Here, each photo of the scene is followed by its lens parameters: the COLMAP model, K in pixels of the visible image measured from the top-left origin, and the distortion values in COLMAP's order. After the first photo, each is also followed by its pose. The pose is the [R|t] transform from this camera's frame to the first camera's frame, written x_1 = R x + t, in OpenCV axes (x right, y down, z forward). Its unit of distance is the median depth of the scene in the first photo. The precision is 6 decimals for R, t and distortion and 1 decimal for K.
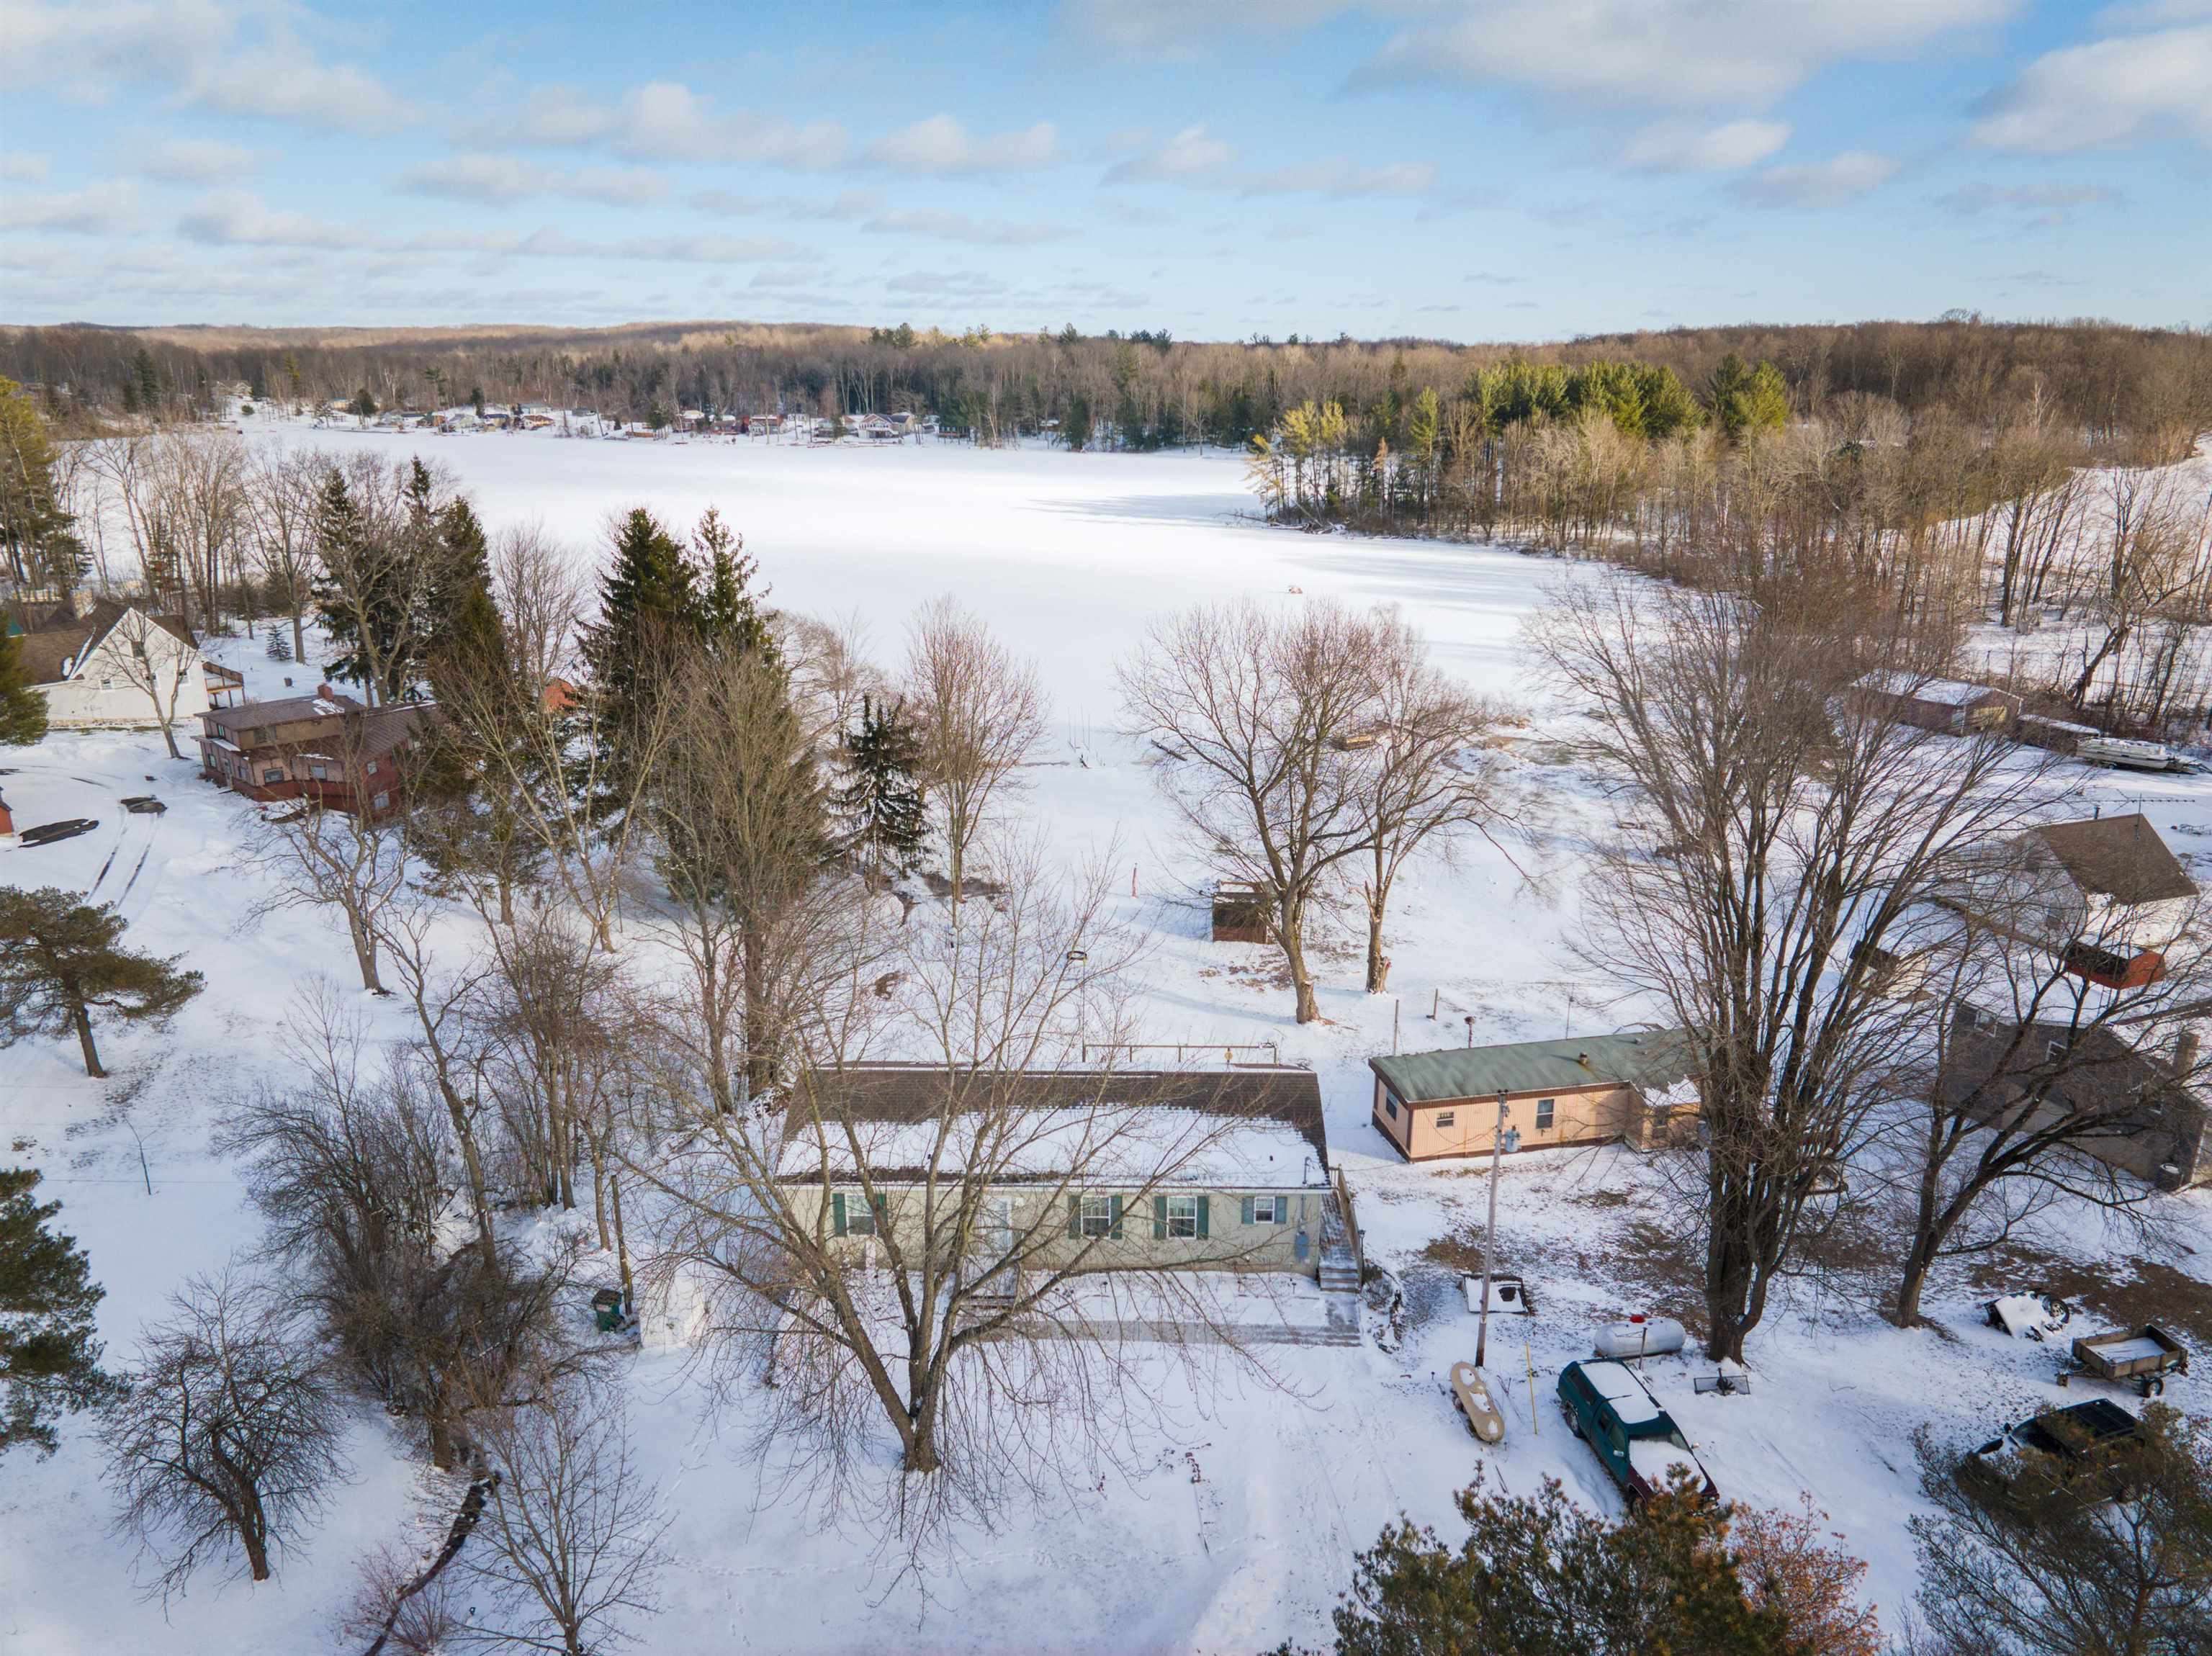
lens RADIAL K [[1504.3, 0, 1109.2], [0, 1504.3, 839.1], [0, 0, 1]] dist [0.004341, -0.019165]
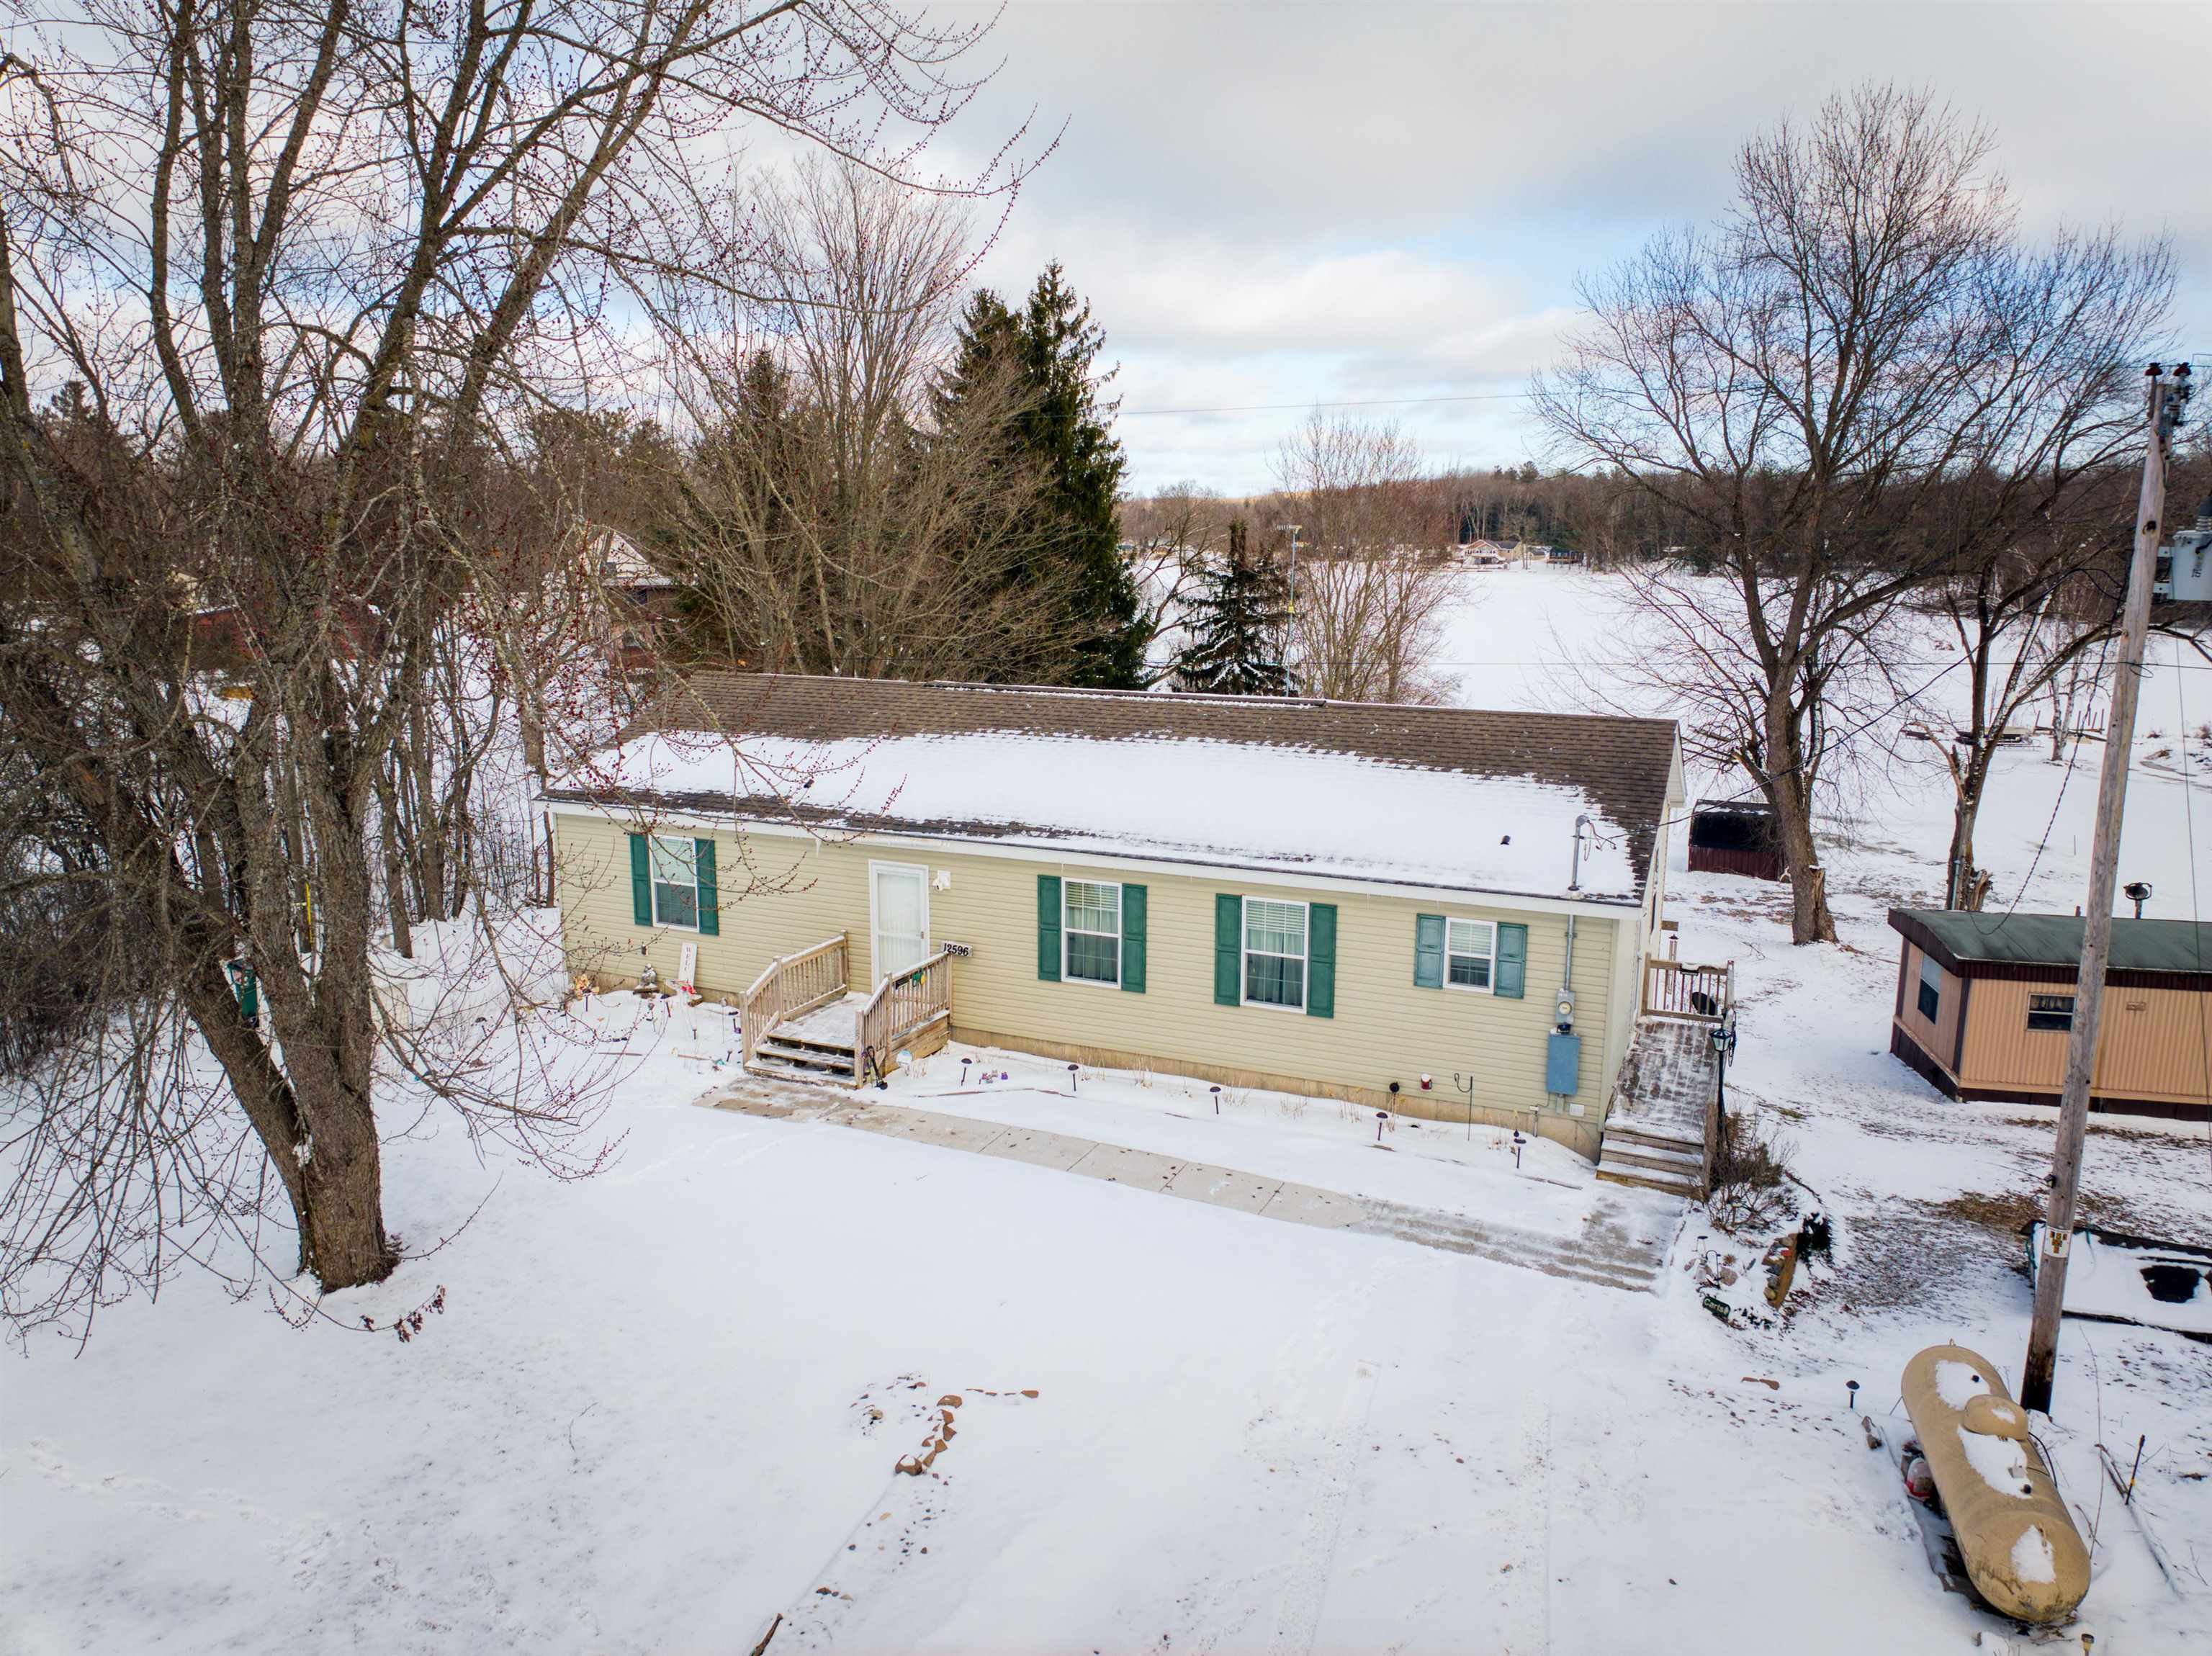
lens RADIAL K [[1504.3, 0, 1108.8], [0, 1504.3, 835.4], [0, 0, 1]] dist [0.004341, -0.019165]
pose [[0.917222, 0.076948, -0.390875, 0.137569], [-0.123006, 0.987929, -0.094160, 0.214535], [0.378911, 0.134445, 0.915615, 0.476123]]
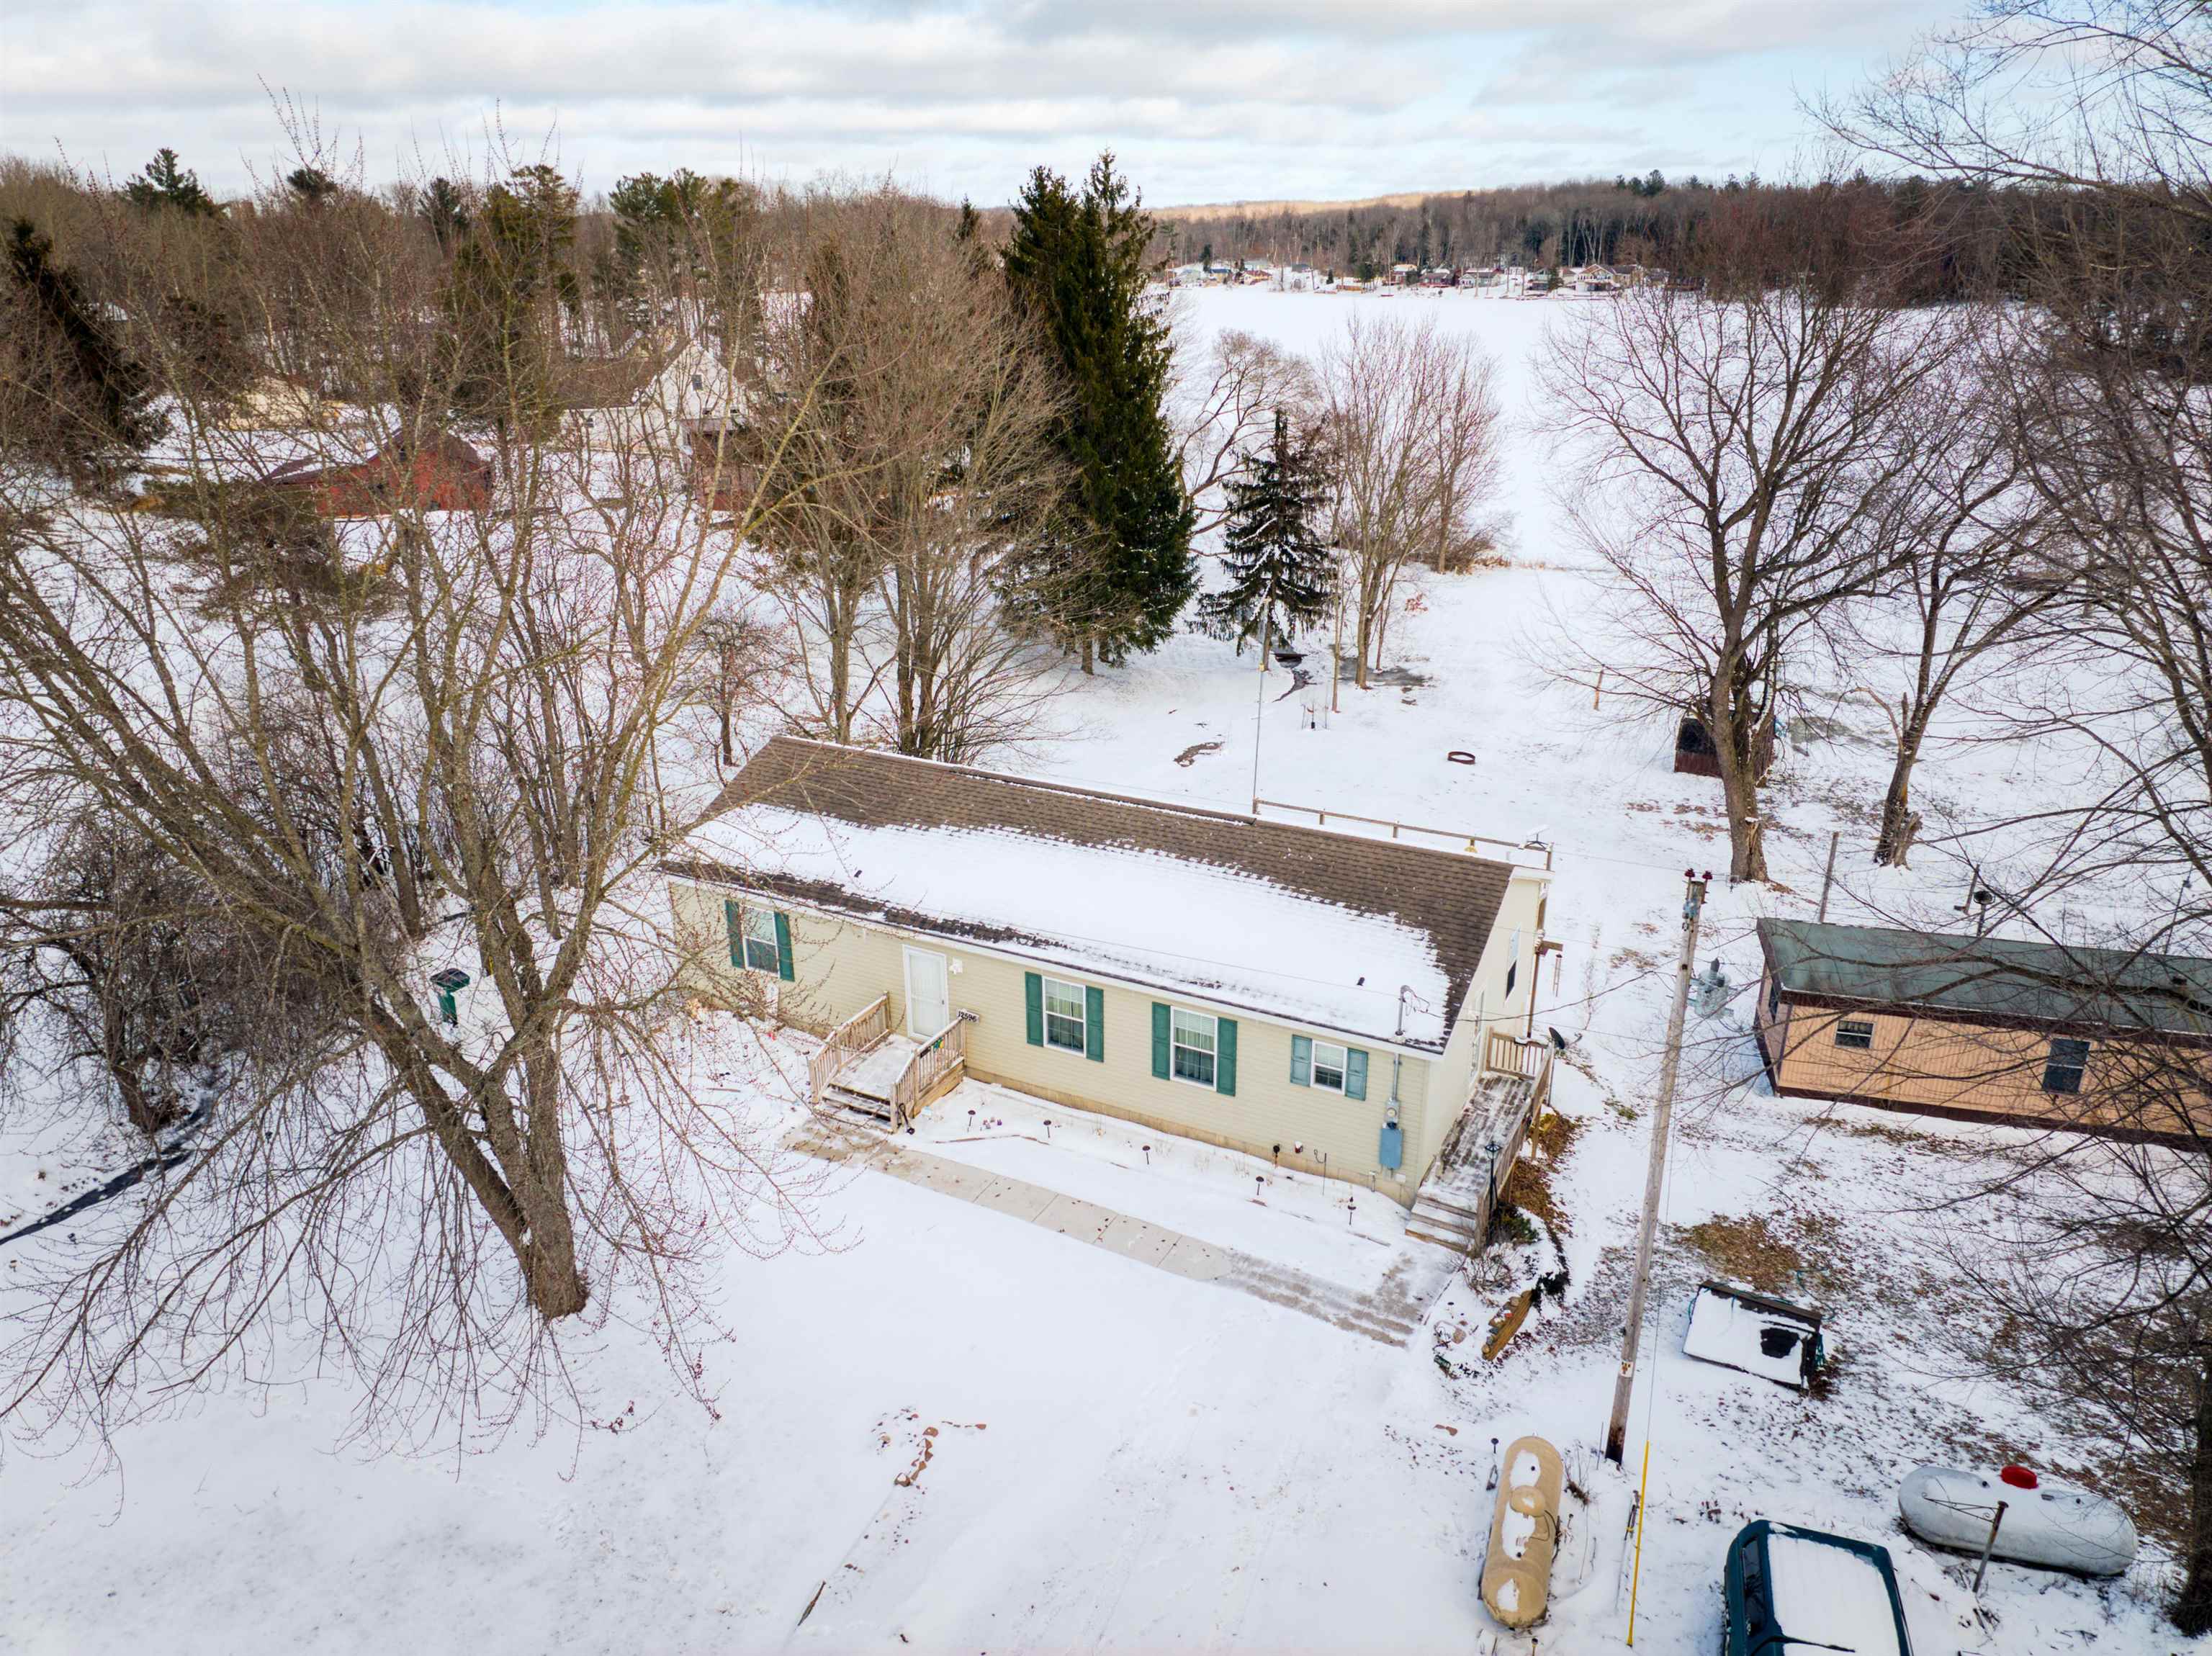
lens RADIAL K [[1504.3, 0, 1109.4], [0, 1504.3, 827.0], [0, 0, 1]] dist [0.004341, -0.019165]
pose [[0.890705, 0.156376, -0.426839, 0.206302], [-0.130353, 0.987399, 0.089728, 0.096748], [0.435491, -0.024282, 0.899865, 0.376999]]
